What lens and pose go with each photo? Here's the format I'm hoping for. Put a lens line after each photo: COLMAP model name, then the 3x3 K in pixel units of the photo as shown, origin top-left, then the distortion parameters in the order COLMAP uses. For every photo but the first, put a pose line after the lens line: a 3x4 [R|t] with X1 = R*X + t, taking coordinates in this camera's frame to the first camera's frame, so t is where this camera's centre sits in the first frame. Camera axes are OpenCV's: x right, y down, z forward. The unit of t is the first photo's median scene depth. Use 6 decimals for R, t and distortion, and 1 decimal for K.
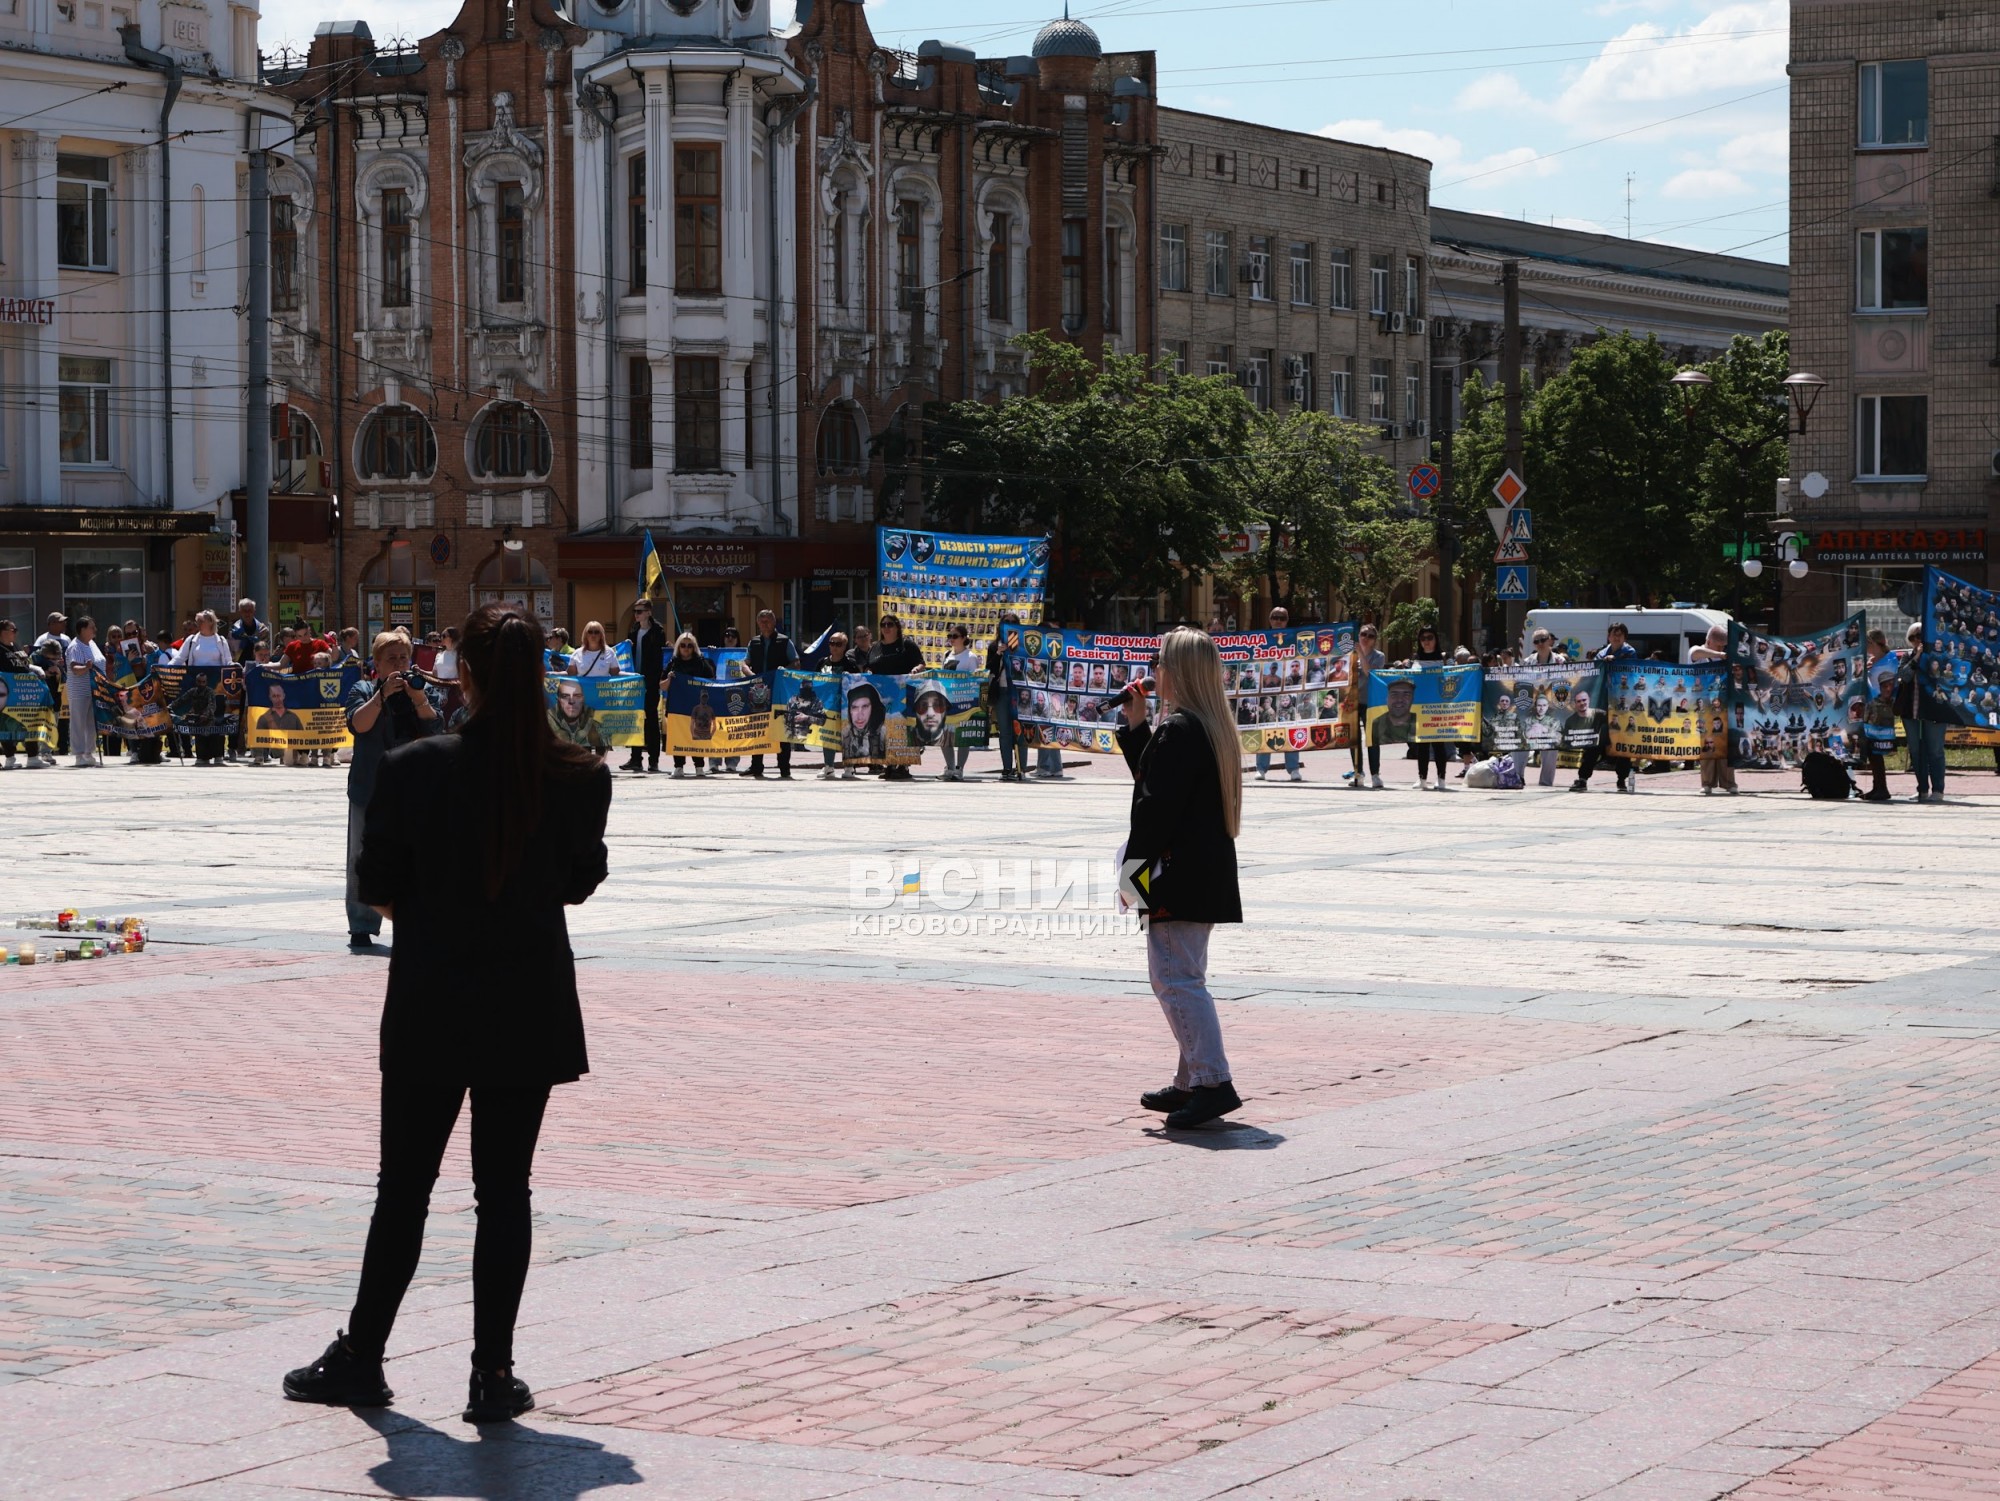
lens RADIAL K [[4450.2, 0, 1050.7], [0, 4450.2, 746.8], [0, 0, 1]] dist [-0.000478, -0.093136]
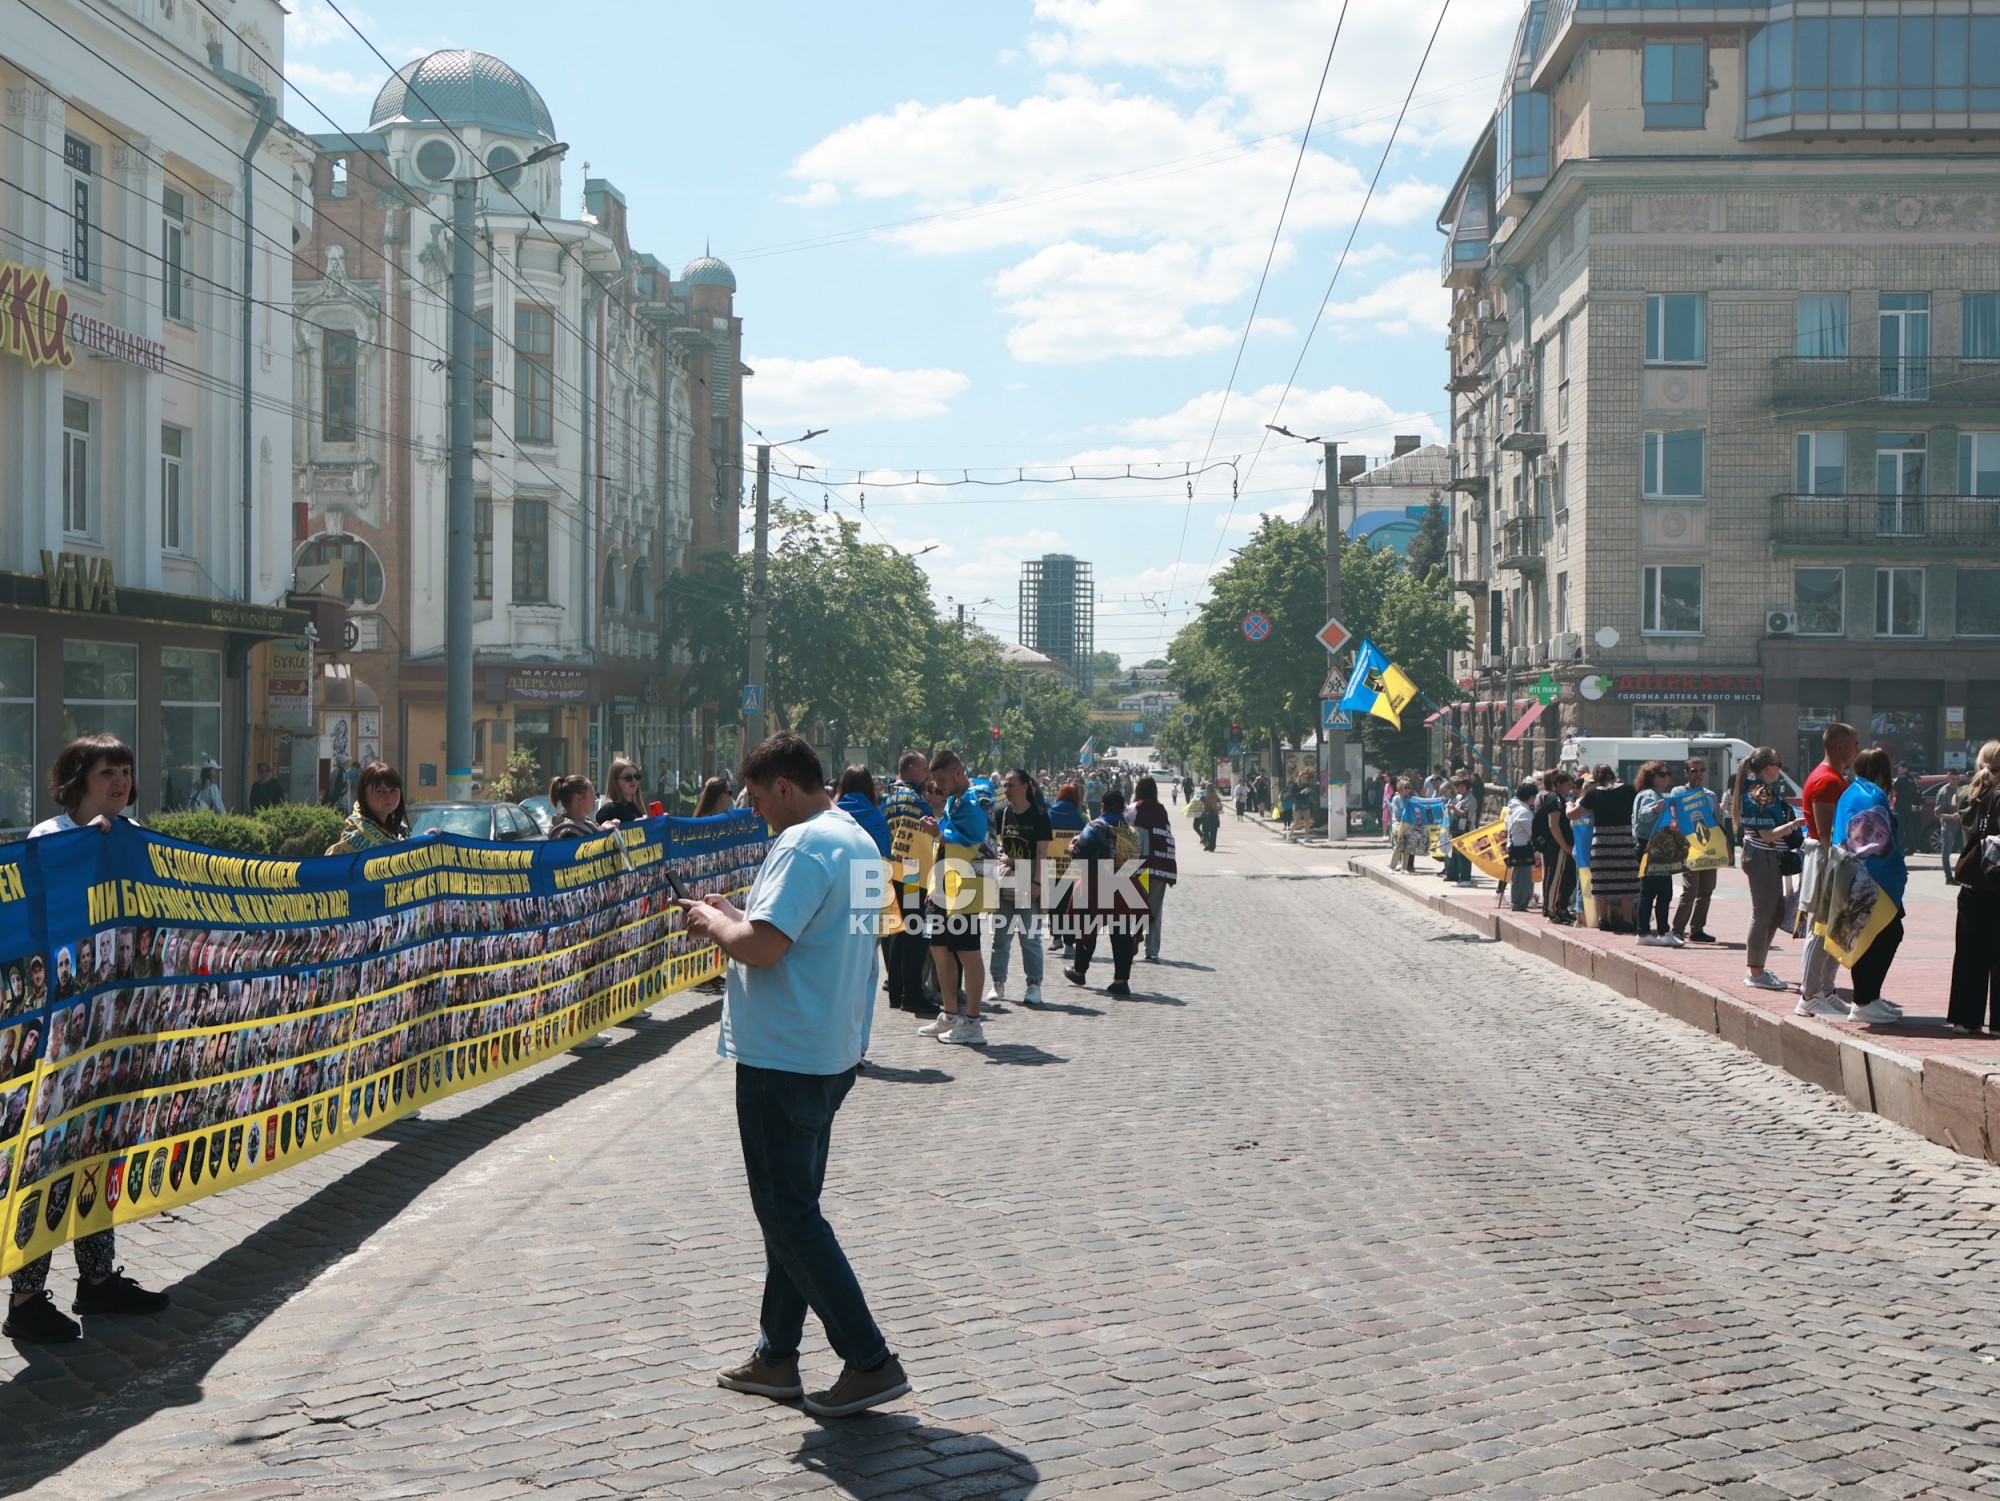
lens RADIAL K [[2241.4, 0, 1000.0], [0, 2241.4, 750.5], [0, 0, 1]] dist [0.004377, -0.008755]
pose [[0.905330, 0.006993, 0.424651, -0.209864], [0.004029, 0.999678, -0.025053, -0.011588], [-0.424690, 0.024392, 0.905010, 0.453438]]
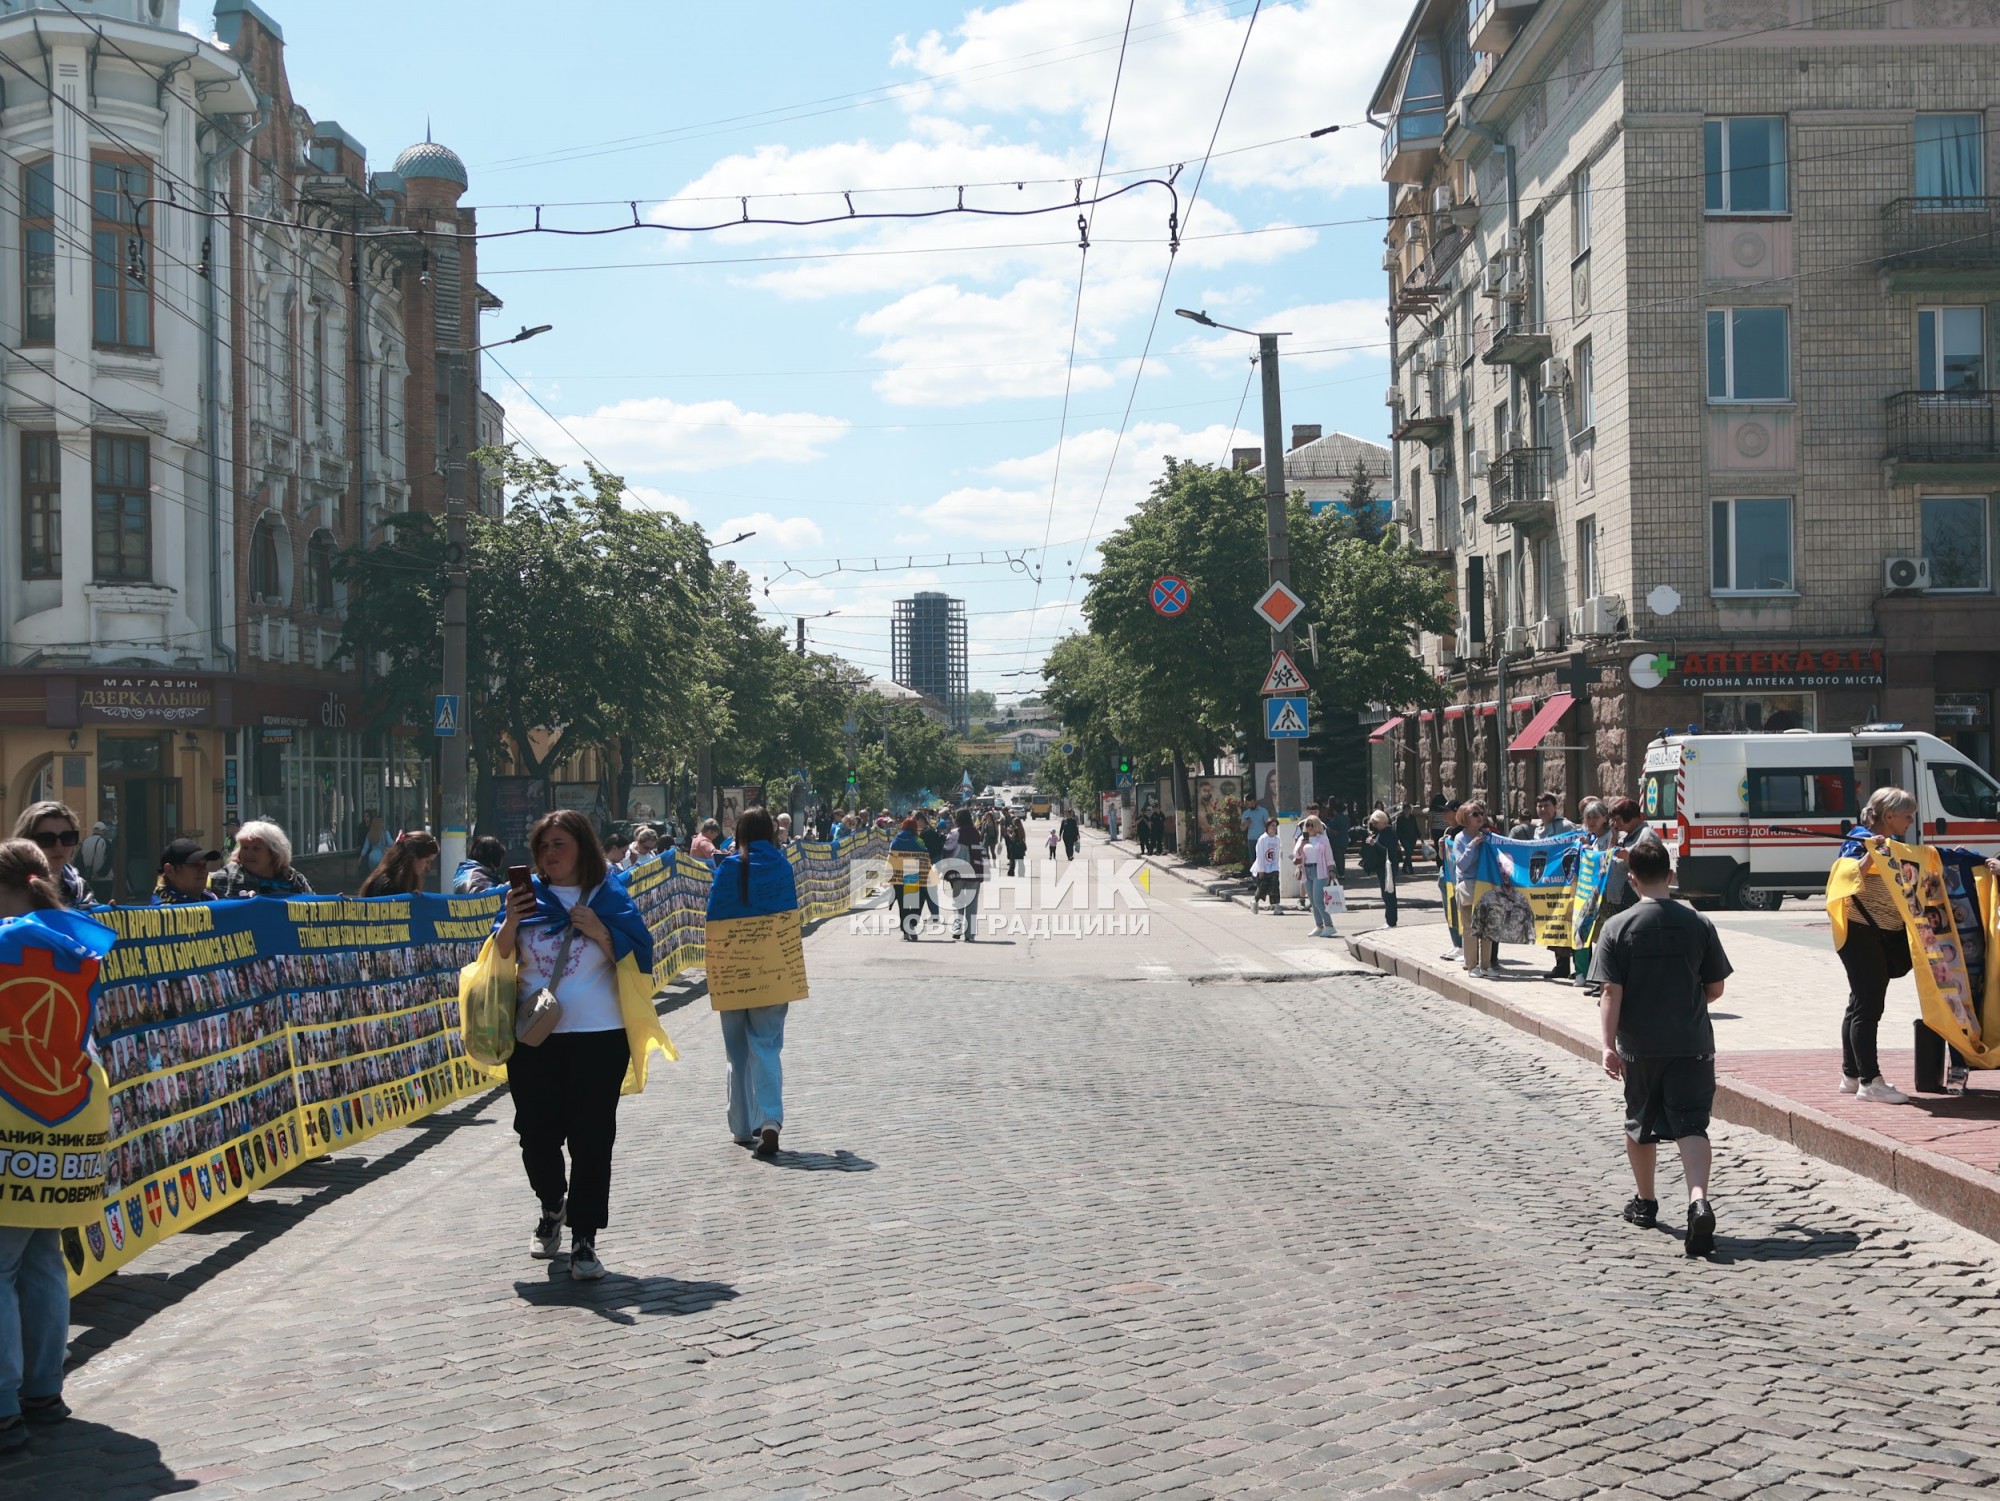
lens RADIAL K [[2241.4, 0, 1000.0], [0, 2241.4, 750.5], [0, 0, 1]] dist [0.004377, -0.008755]
pose [[0.880873, -0.005269, 0.473323, -0.129234], [0.028898, 0.998671, -0.042664, -0.013171], [-0.472470, 0.051260, 0.879855, 0.597495]]
